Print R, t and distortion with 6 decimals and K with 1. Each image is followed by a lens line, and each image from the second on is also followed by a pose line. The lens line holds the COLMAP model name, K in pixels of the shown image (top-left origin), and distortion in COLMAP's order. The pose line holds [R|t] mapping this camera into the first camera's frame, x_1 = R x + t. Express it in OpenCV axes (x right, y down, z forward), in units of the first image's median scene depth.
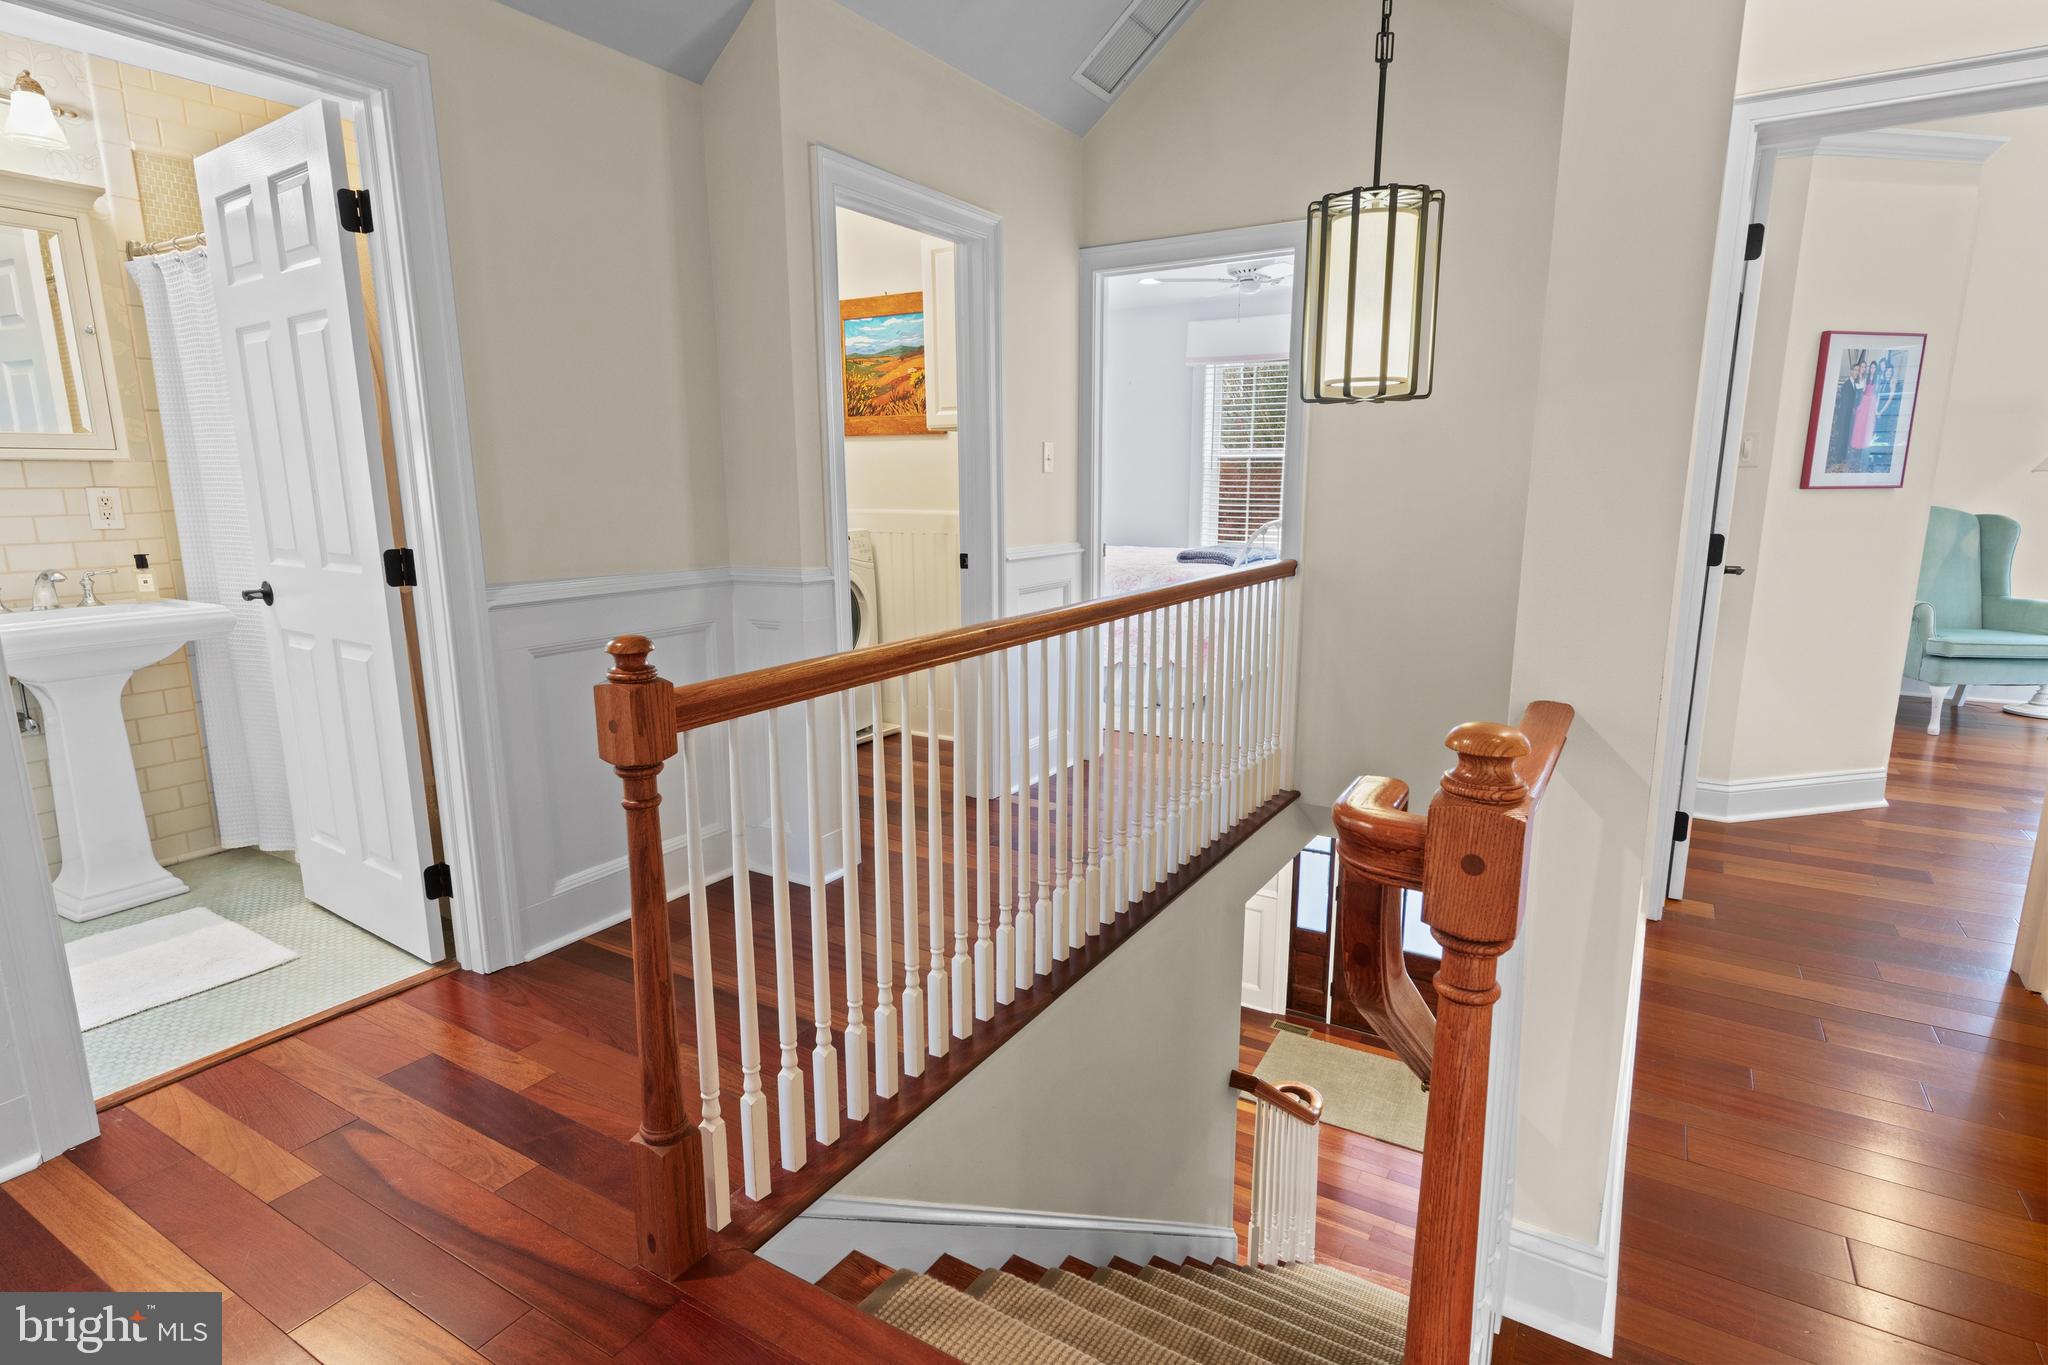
lens RADIAL K [[1031.2, 0, 1033.7], [0, 1031.2, 676.3], [0, 0, 1]] dist [0.002392, 0.001181]
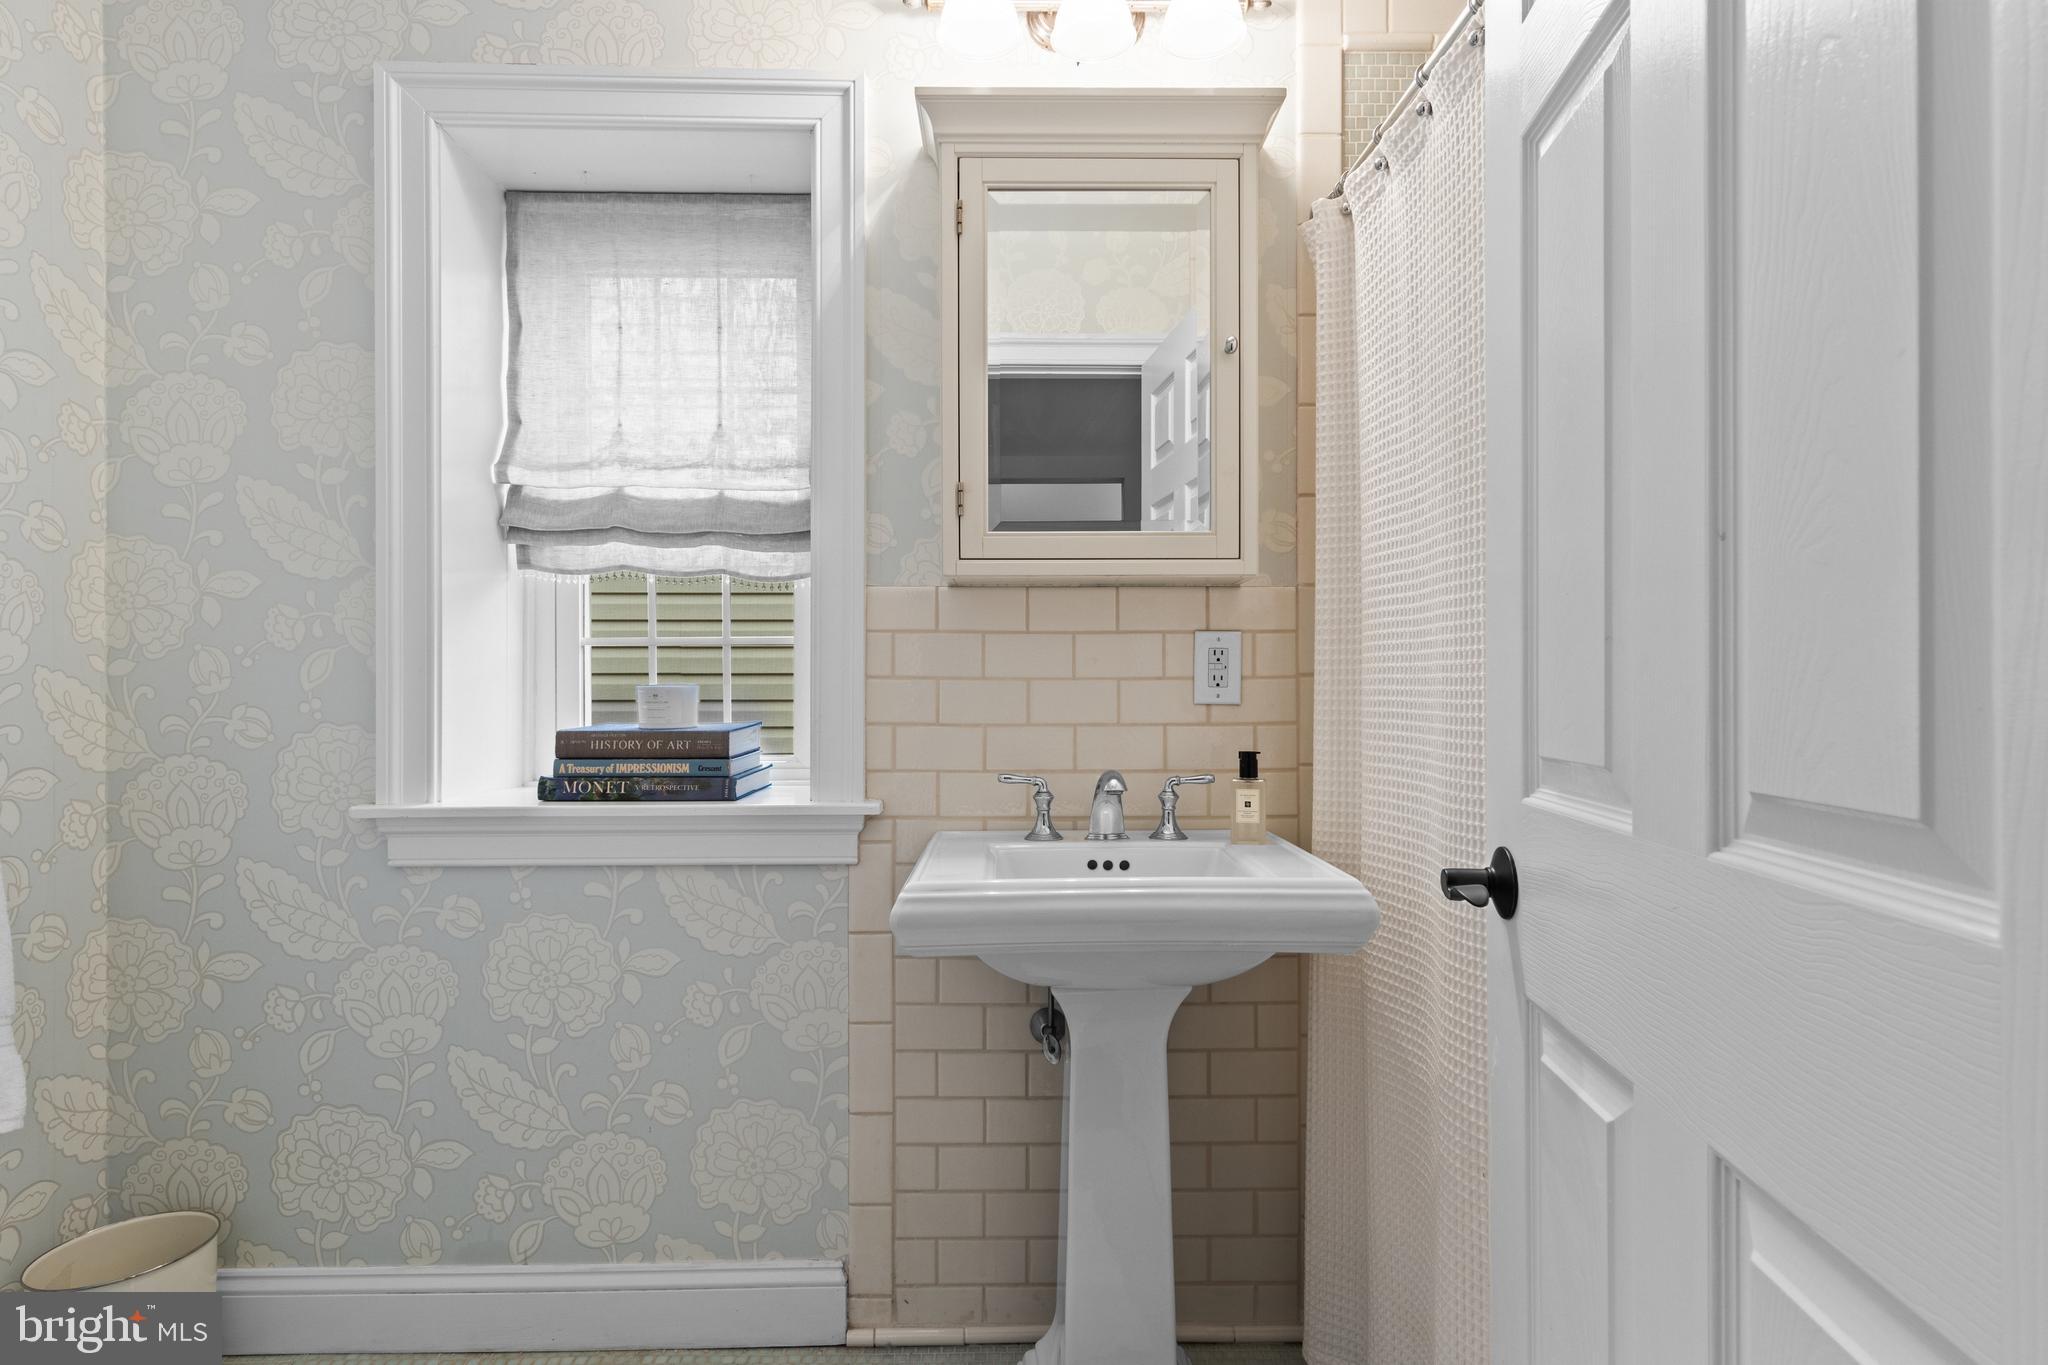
lens RADIAL K [[1022.9, 0, 1020.8], [0, 1022.9, 696.9], [0, 0, 1]] dist [-0.064983, 0.000108]
pose [[0.567195, 0.006801, -0.823555, -0.527575], [-0.165108, 0.980604, -0.105615, -0.074139], [0.806864, 0.195880, 0.557317, 0.639898]]
